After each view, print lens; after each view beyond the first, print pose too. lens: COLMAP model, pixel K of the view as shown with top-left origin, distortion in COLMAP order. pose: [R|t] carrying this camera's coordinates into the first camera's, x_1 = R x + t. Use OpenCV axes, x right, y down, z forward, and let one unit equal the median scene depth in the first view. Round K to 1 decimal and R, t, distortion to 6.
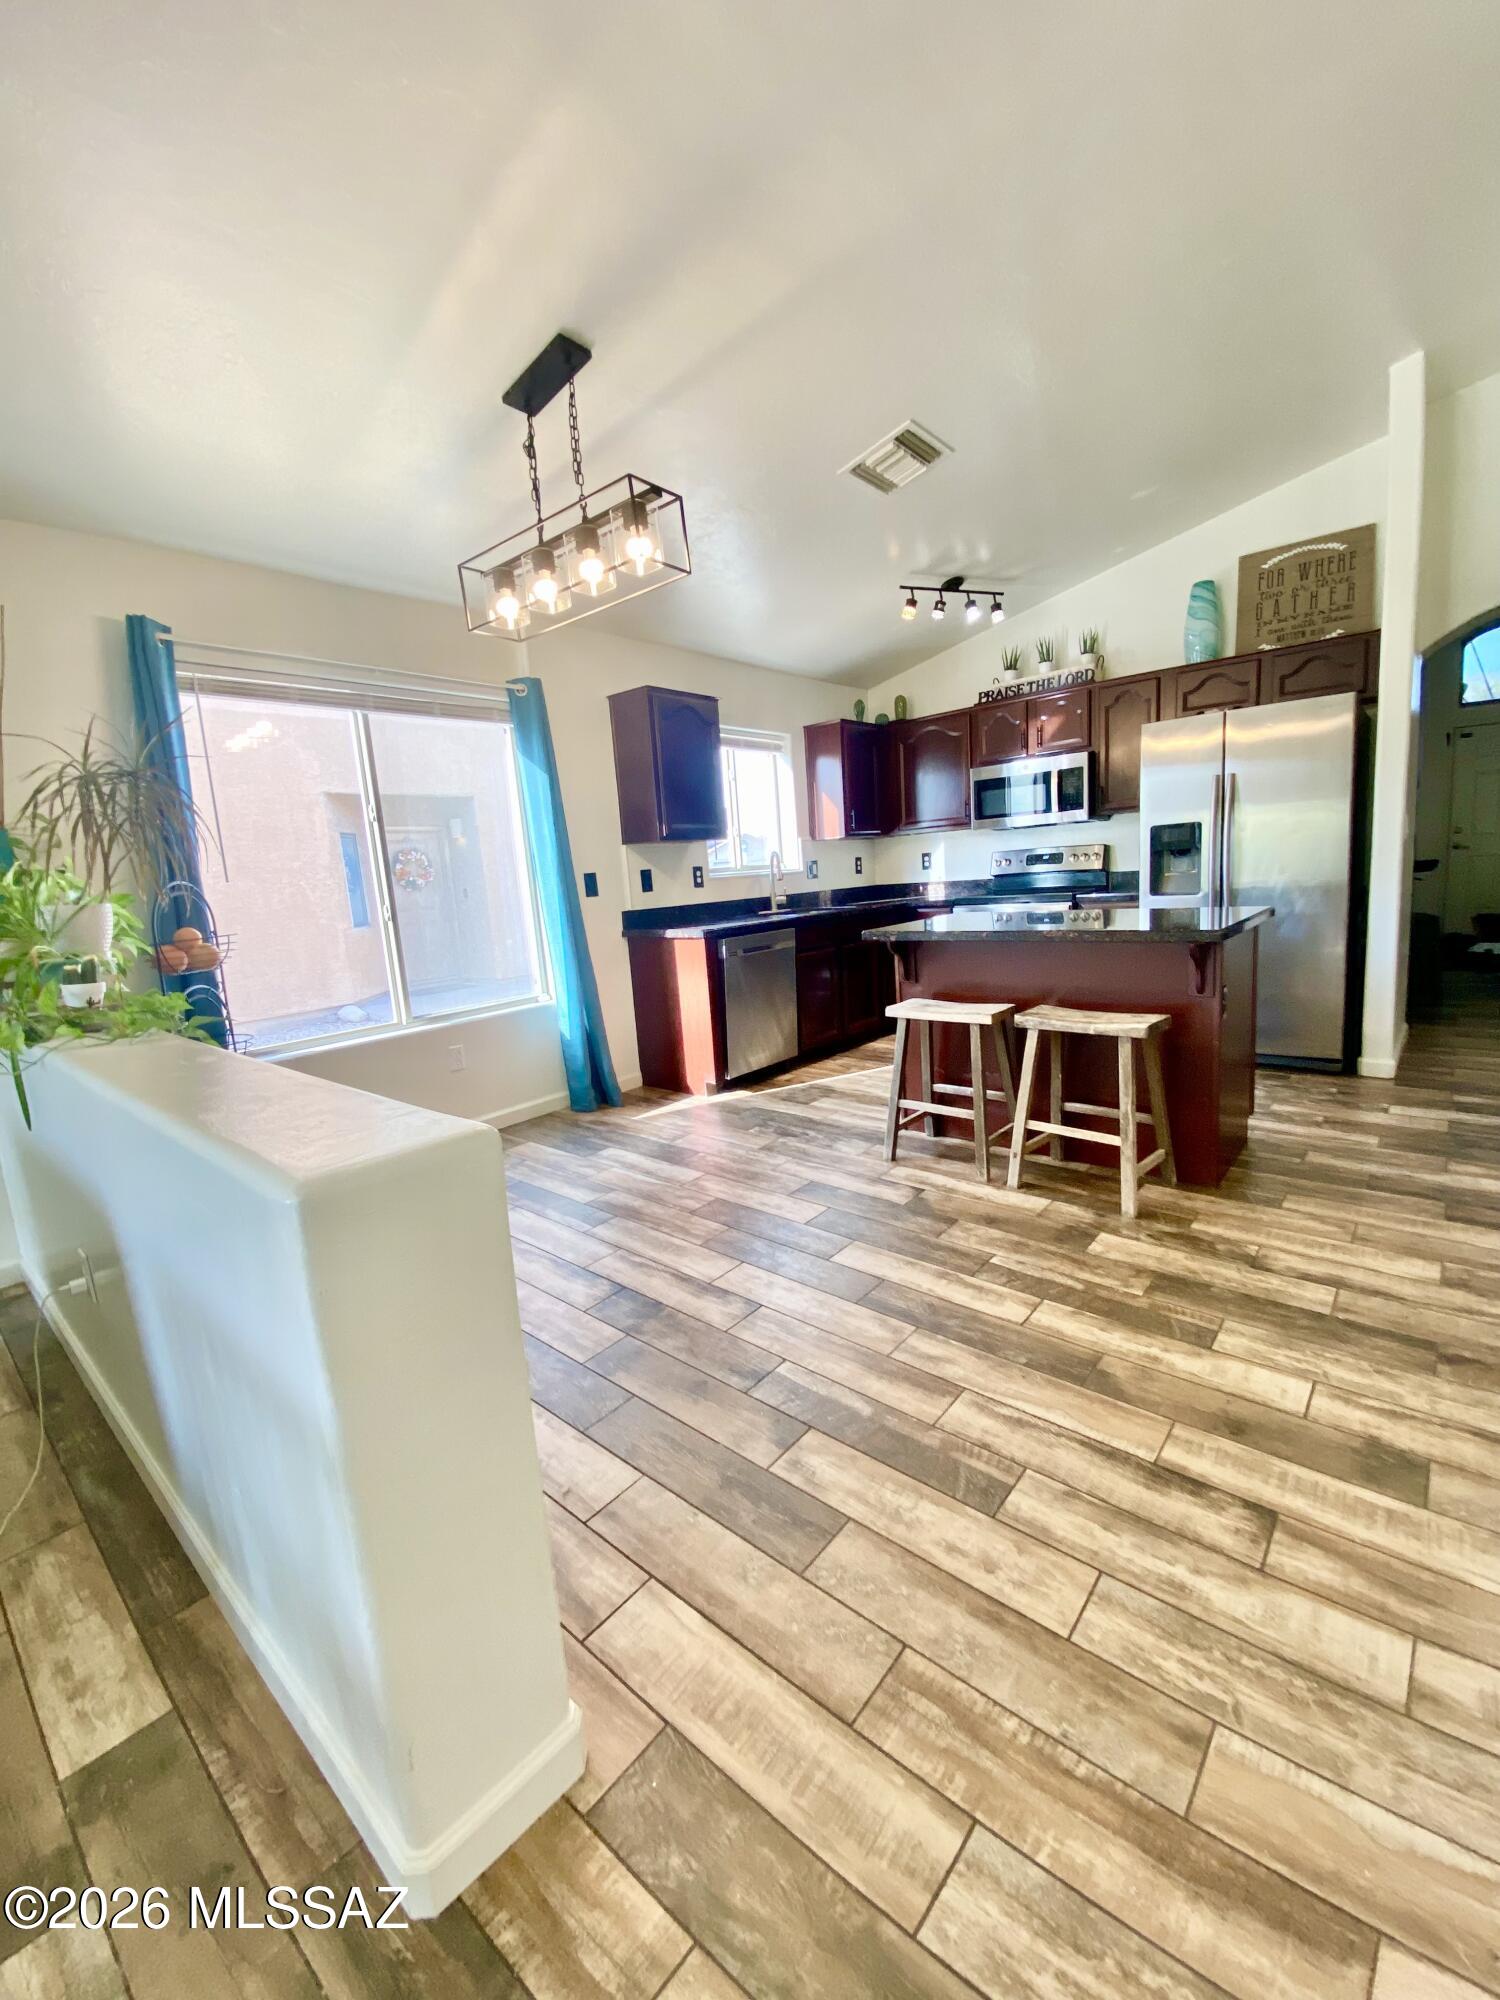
lens RADIAL K [[801.4, 0, 750.0], [0, 801.4, 1000.0], [0, 0, 1]] dist [0.029920, -0.039852]
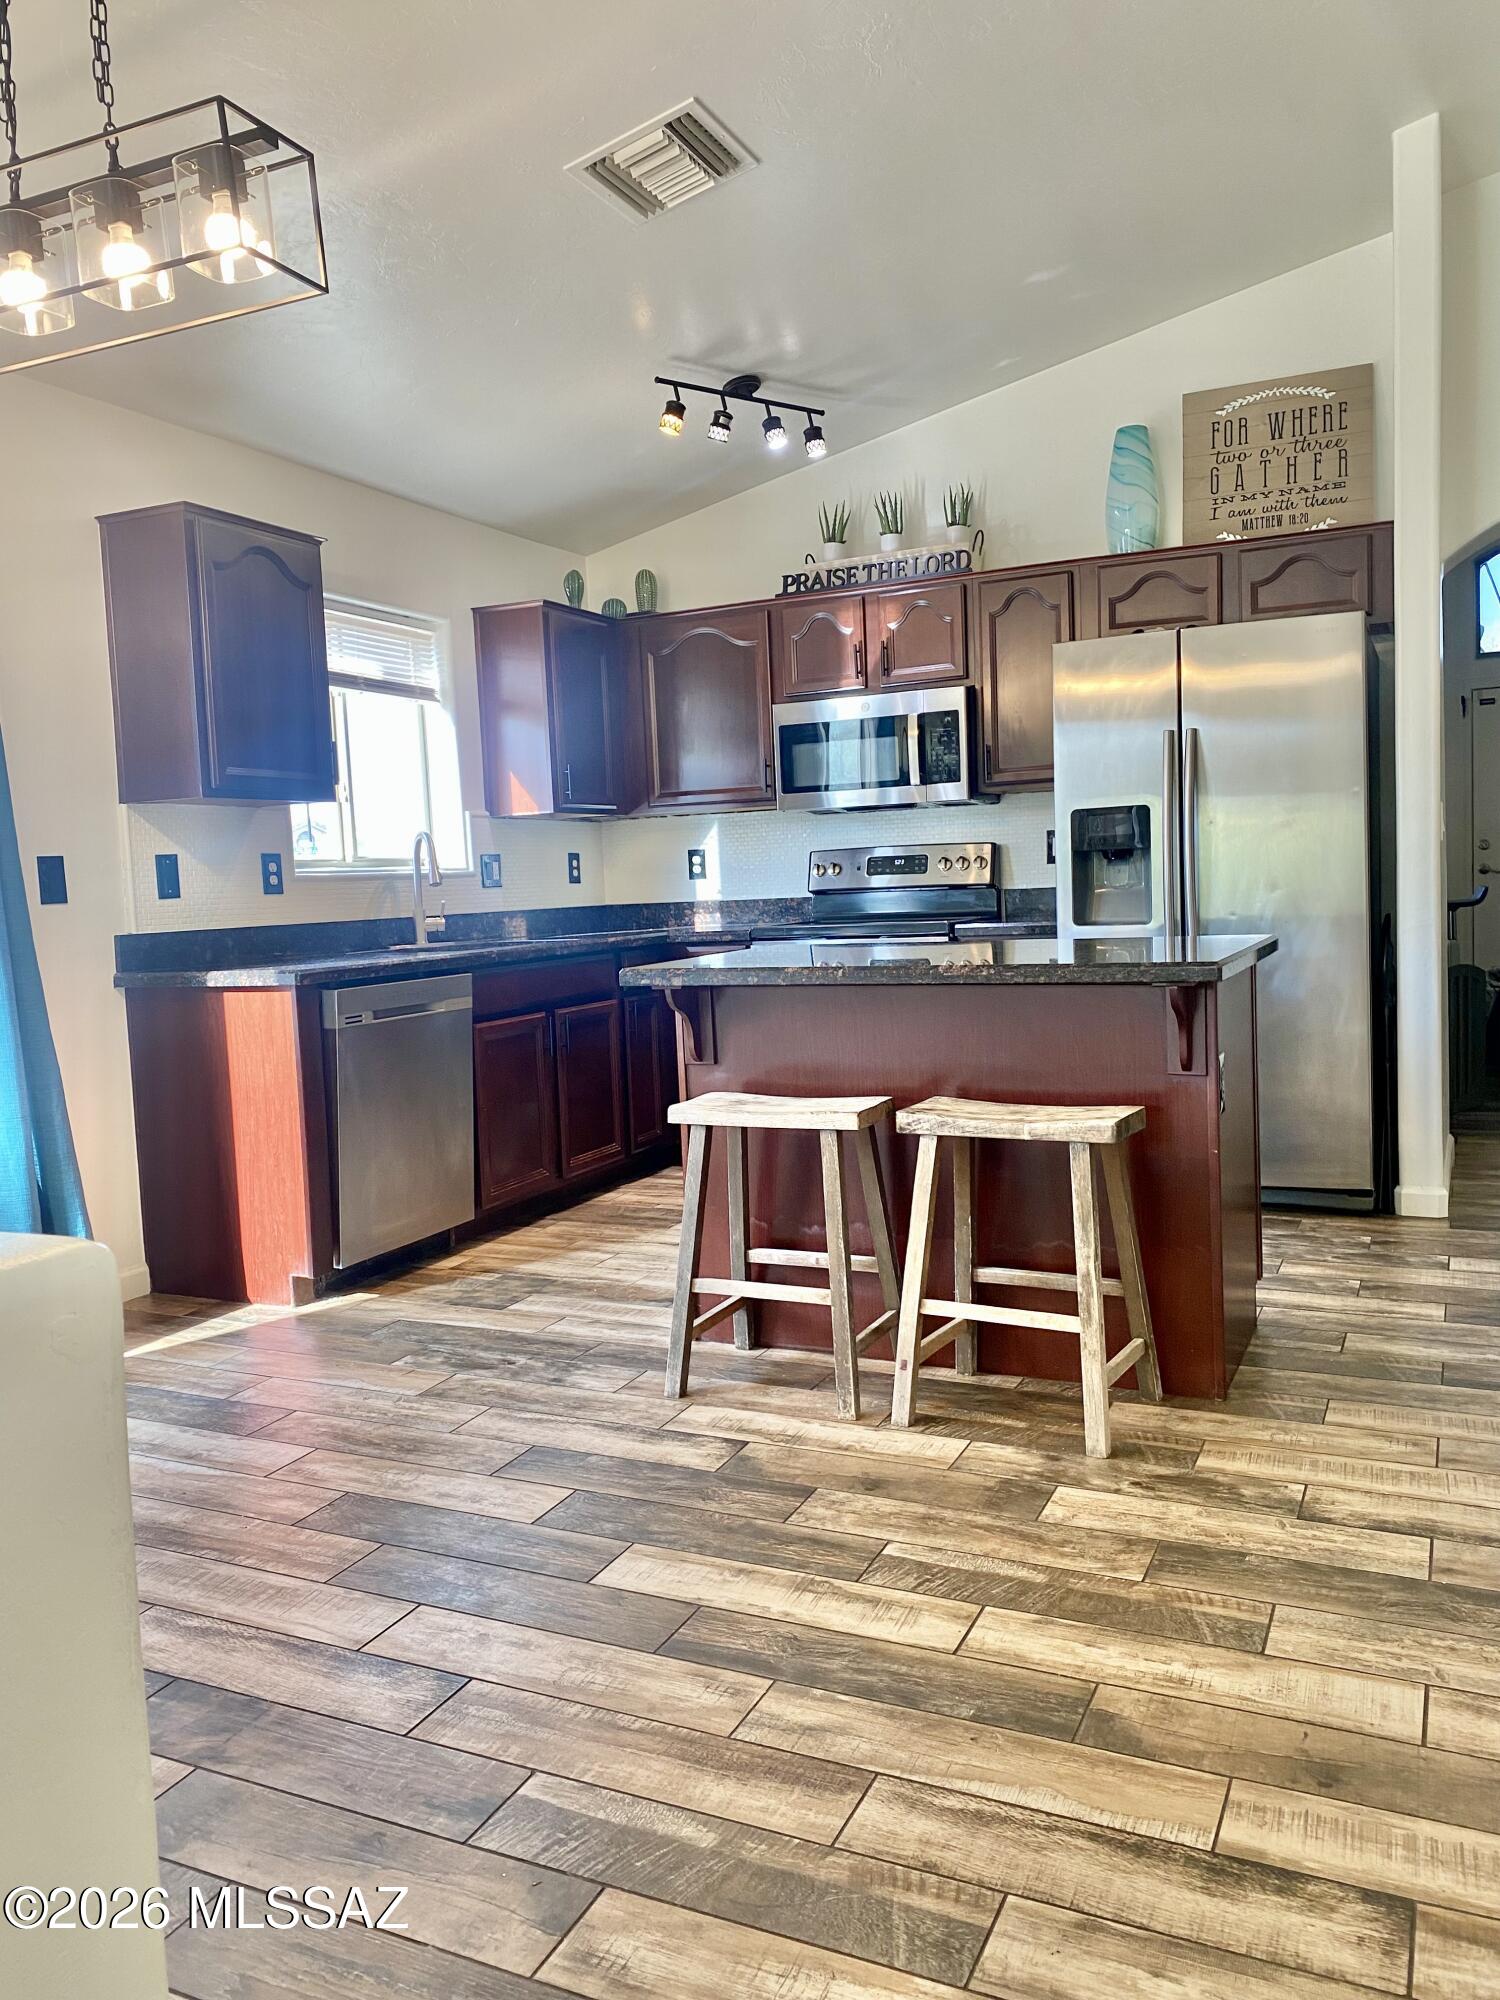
lens RADIAL K [[1520.2, 0, 741.4], [0, 1520.2, 995.8], [0, 0, 1]] dist [0.003020, -0.001831]
pose [[0.963210, 0.005843, 0.268685, -0.058836], [0.020249, 0.995344, -0.094235, 0.032173], [-0.267984, 0.096209, 0.958607, -0.005243]]
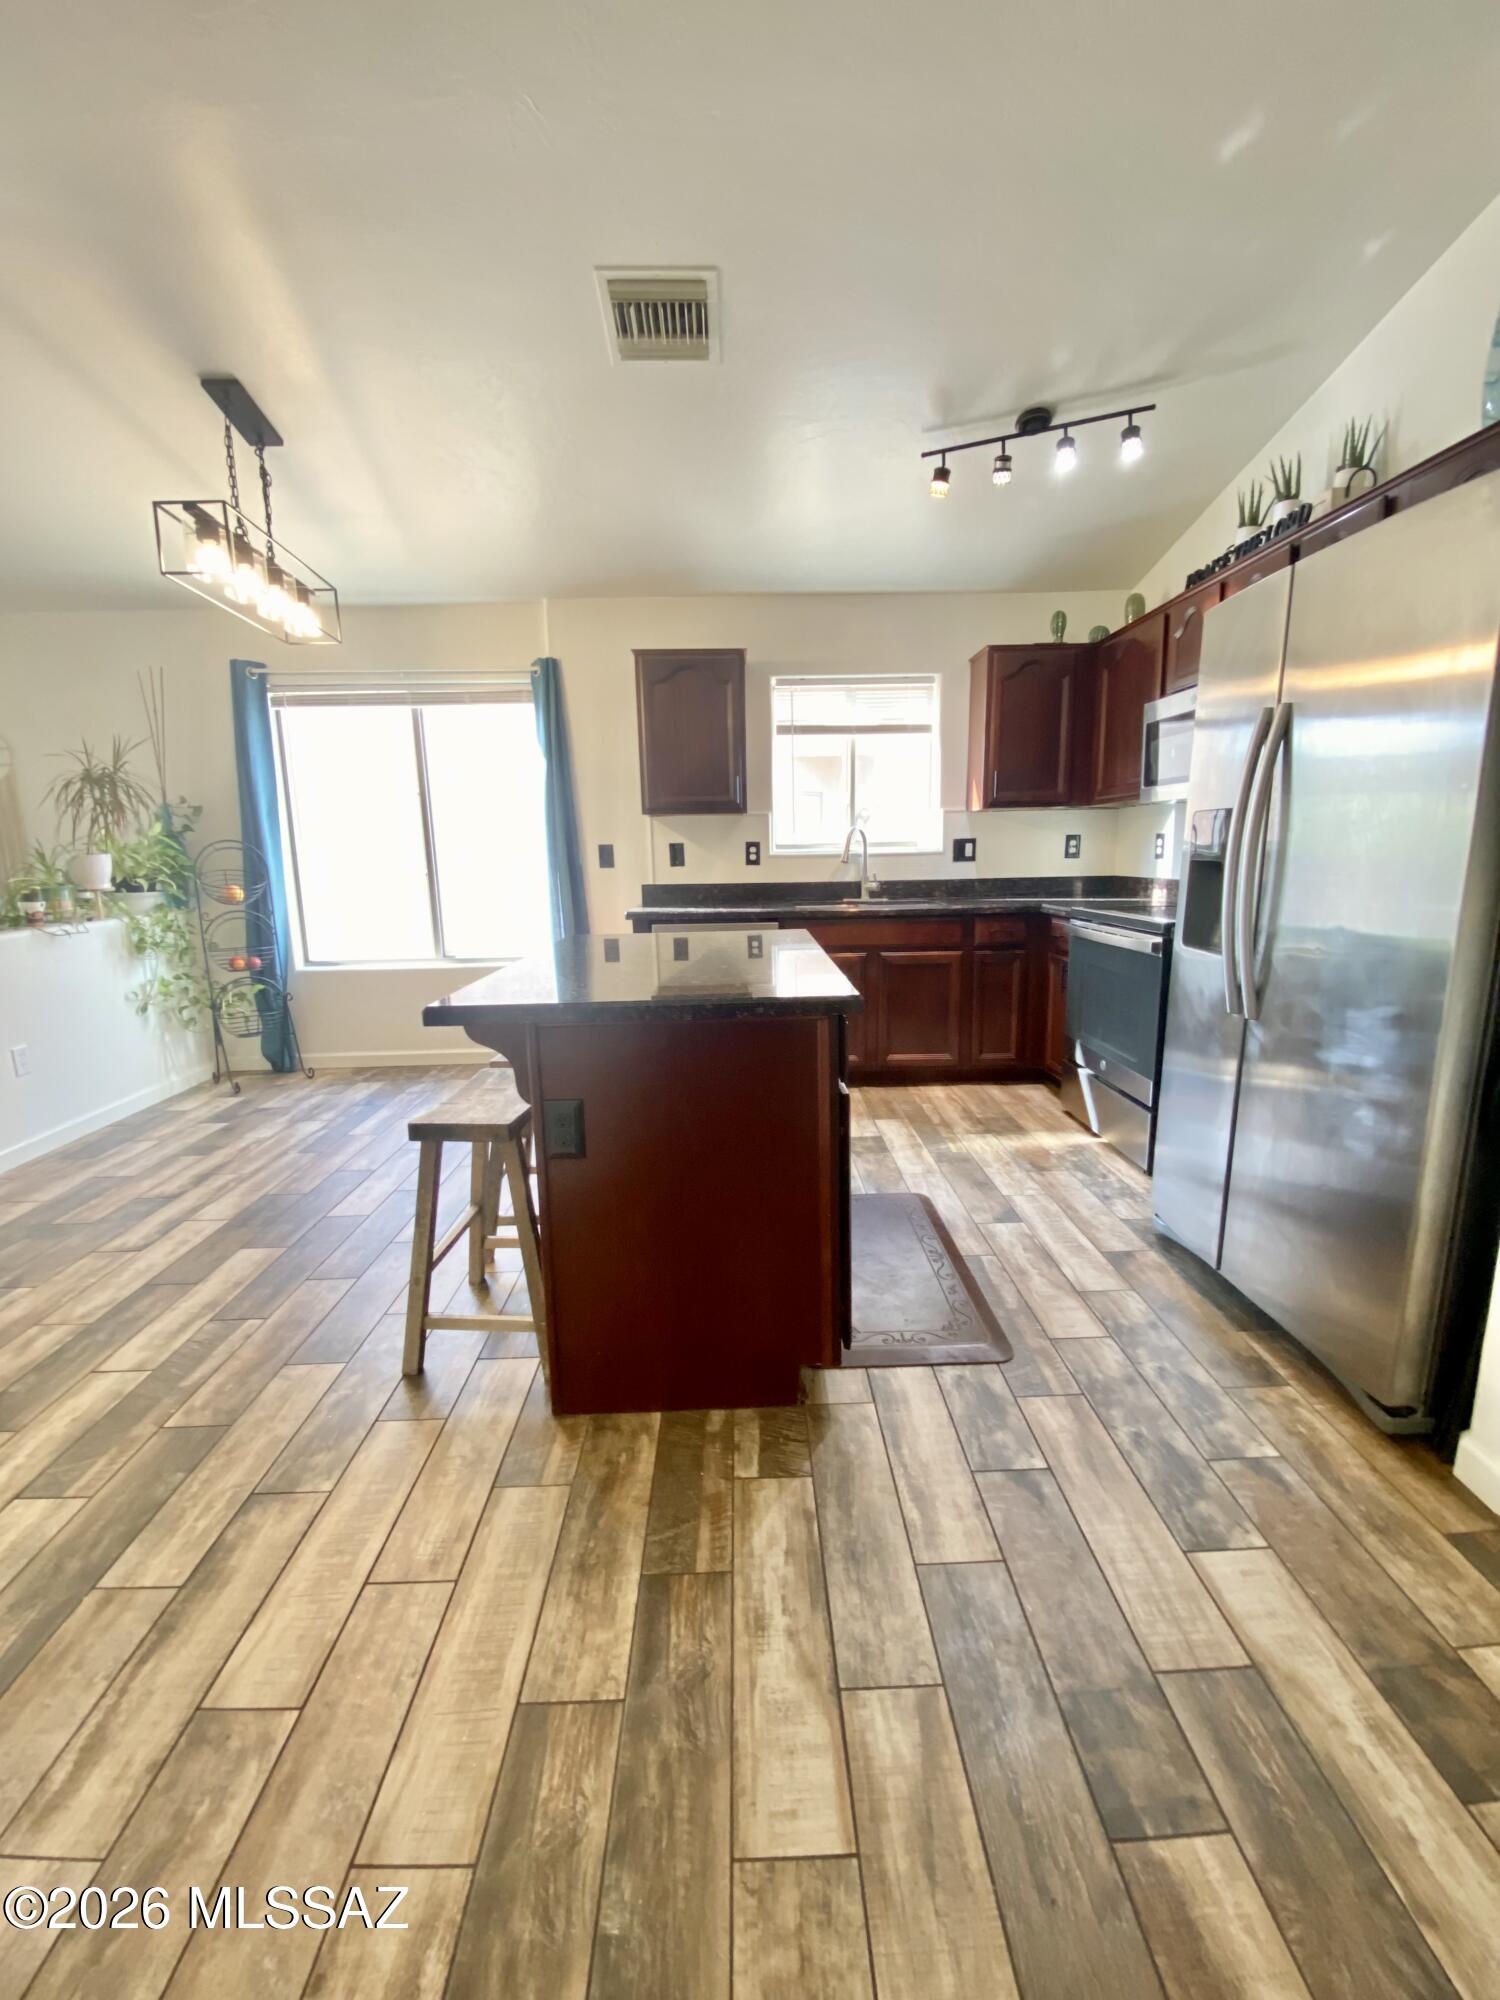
lens RADIAL K [[802.4, 0, 753.7], [0, 802.4, 997.4], [0, 0, 1]] dist [0.024798, -0.023196]
pose [[0.674597, 0.189315, -0.713498, 0.962397], [-0.144233, 0.981729, 0.124117, -0.168523], [0.723959, 0.019181, 0.689576, 0.602144]]
